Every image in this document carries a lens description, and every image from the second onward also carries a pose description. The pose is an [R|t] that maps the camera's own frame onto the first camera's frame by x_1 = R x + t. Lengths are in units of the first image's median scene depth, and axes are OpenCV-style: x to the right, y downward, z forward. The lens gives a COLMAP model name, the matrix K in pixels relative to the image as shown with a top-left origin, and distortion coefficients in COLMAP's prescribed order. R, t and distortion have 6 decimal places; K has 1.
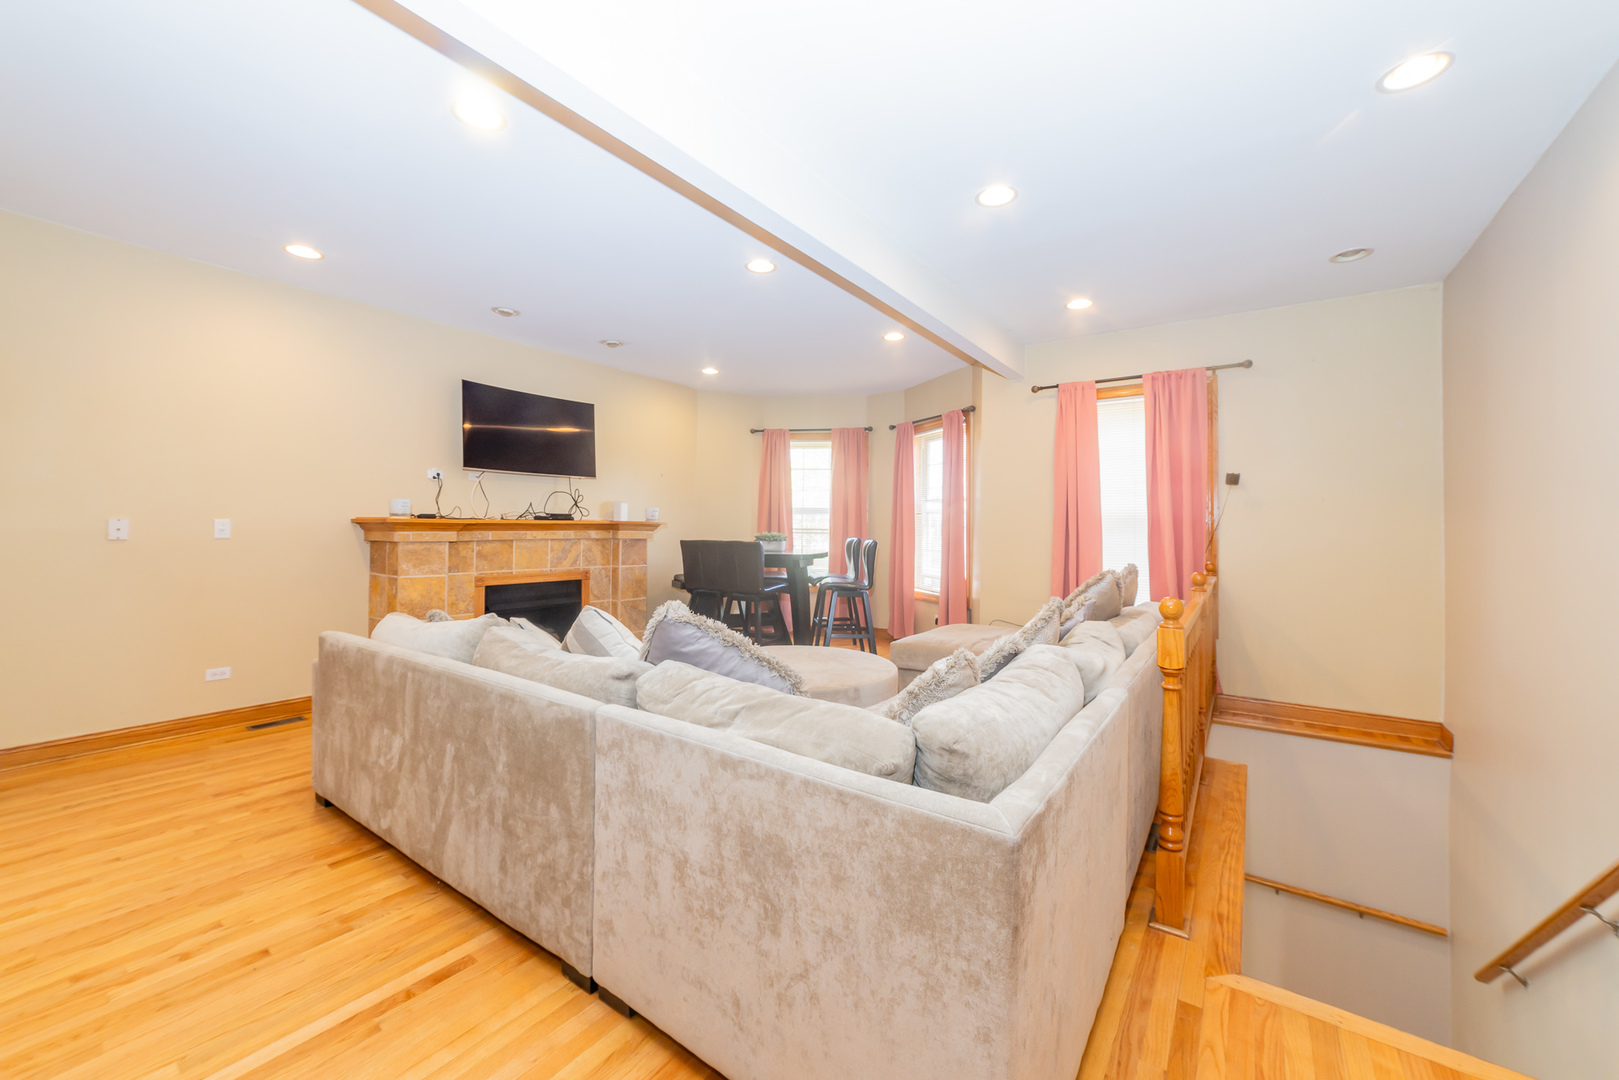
lens RADIAL K [[625.9, 0, 818.4], [0, 625.9, 530.4], [0, 0, 1]] dist [-0.013827, 0.003298]
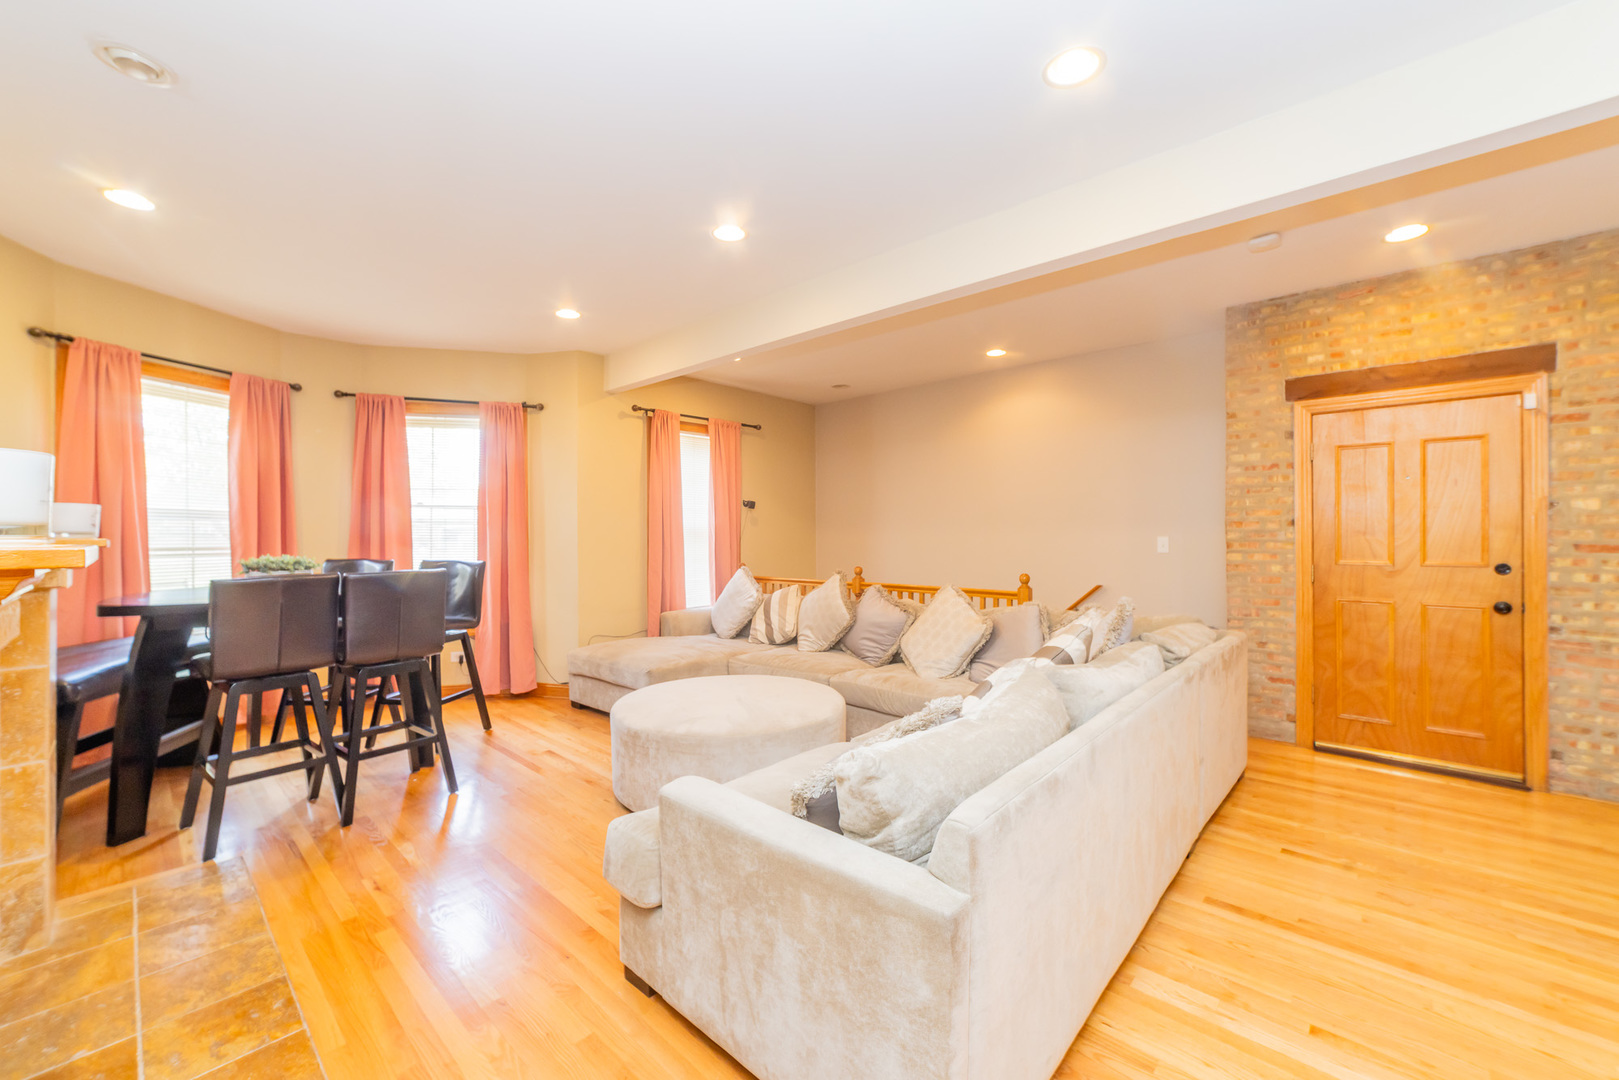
lens RADIAL K [[625.9, 0, 817.3], [0, 625.9, 533.7], [0, 0, 1]] dist [-0.013827, 0.003298]
pose [[0.153216, -0.004402, 0.988183, -0.825185], [0.014838, 0.999888, 0.002154, -0.014440], [-0.988081, 0.014333, 0.153264, 0.686742]]
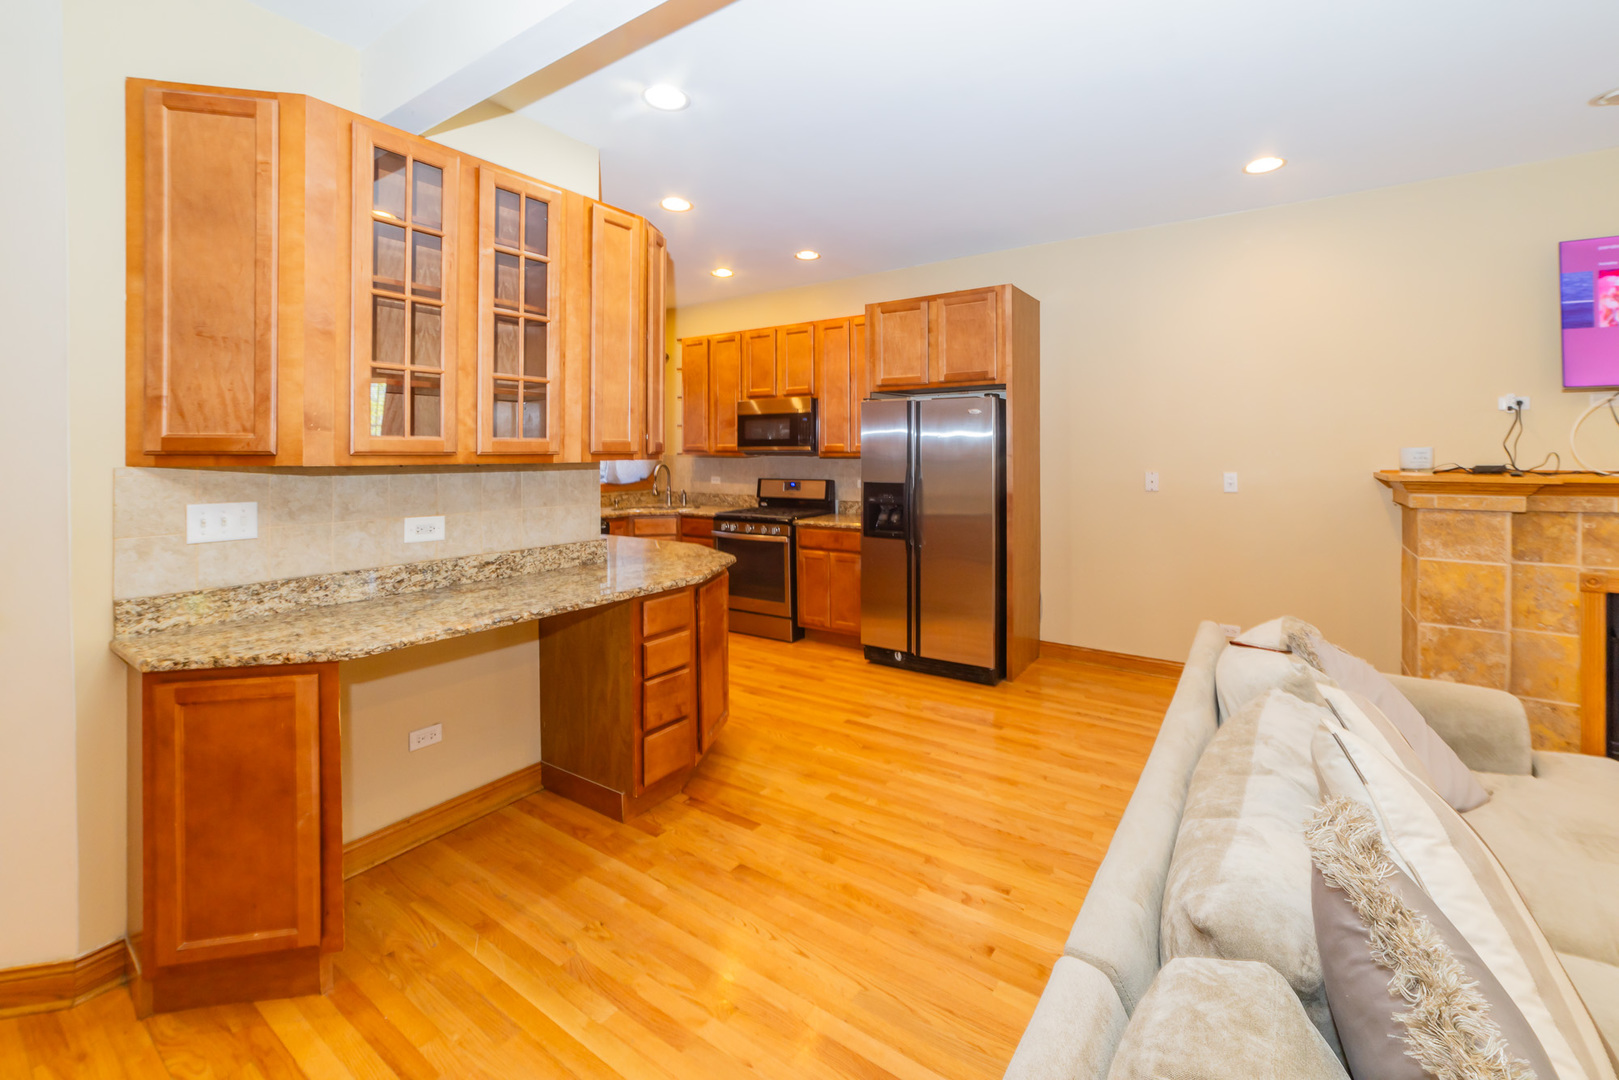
lens RADIAL K [[669.3, 0, 850.2], [0, 669.3, 451.7], [0, 0, 1]] dist [-0.008057, 0.000488]
pose [[0.021132, -0.006893, -0.999753, 0.059064], [-0.003300, 0.999970, -0.006965, -0.035533], [0.999771, 0.003447, 0.021108, 0.326494]]
